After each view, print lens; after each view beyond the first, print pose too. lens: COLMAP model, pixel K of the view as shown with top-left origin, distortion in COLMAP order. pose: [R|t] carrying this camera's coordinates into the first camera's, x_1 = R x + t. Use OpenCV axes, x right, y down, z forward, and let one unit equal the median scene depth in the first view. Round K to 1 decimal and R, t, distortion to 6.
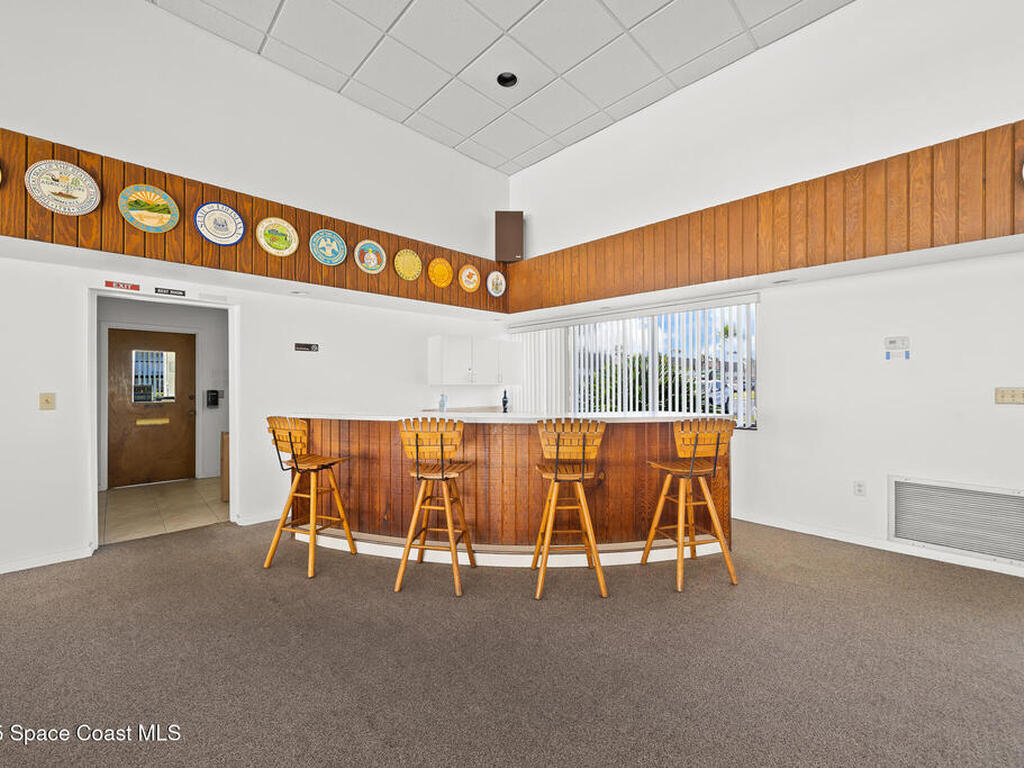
lens RADIAL K [[411.7, 0, 512.2], [0, 411.7, 384.4], [0, 0, 1]] dist [0.000367, 0.000009]
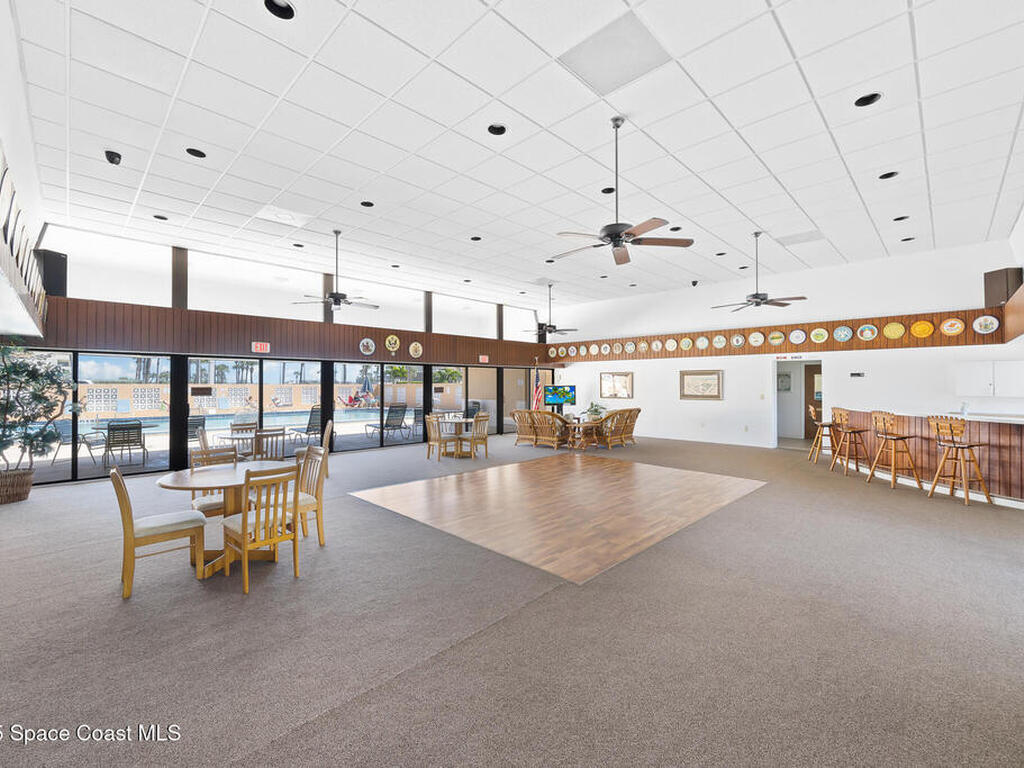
lens RADIAL K [[444.0, 0, 509.8], [0, 444.0, 383.5], [0, 0, 1]] dist [-0.000299, -0.000114]
pose [[0.007398, 0.003352, -0.999967, 1.842319], [-0.005262, 0.999981, 0.003313, -0.050920], [0.999959, 0.005237, 0.007416, -0.794886]]
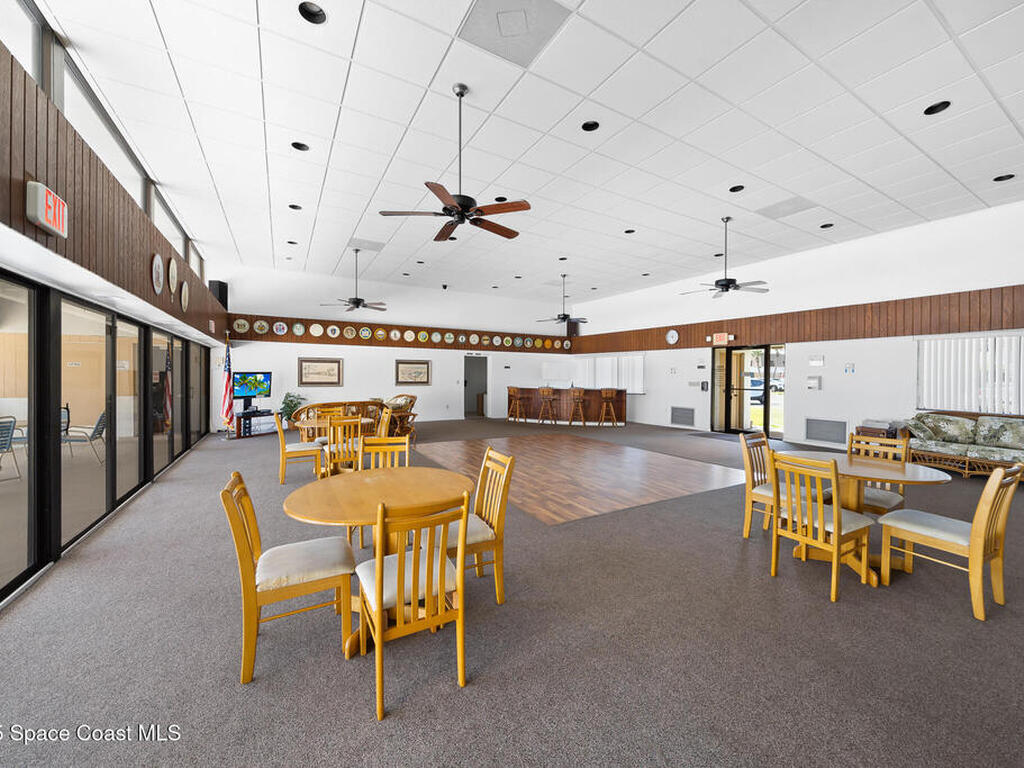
lens RADIAL K [[394.6, 0, 507.6], [0, 394.6, 377.1], [0, 0, 1]] dist [-0.000512, -0.000017]
pose [[0.967070, 0.015865, -0.254017, 0.334676], [-0.014768, 0.999872, 0.006228, -0.034253], [0.254083, -0.002271, 0.967180, -2.248333]]
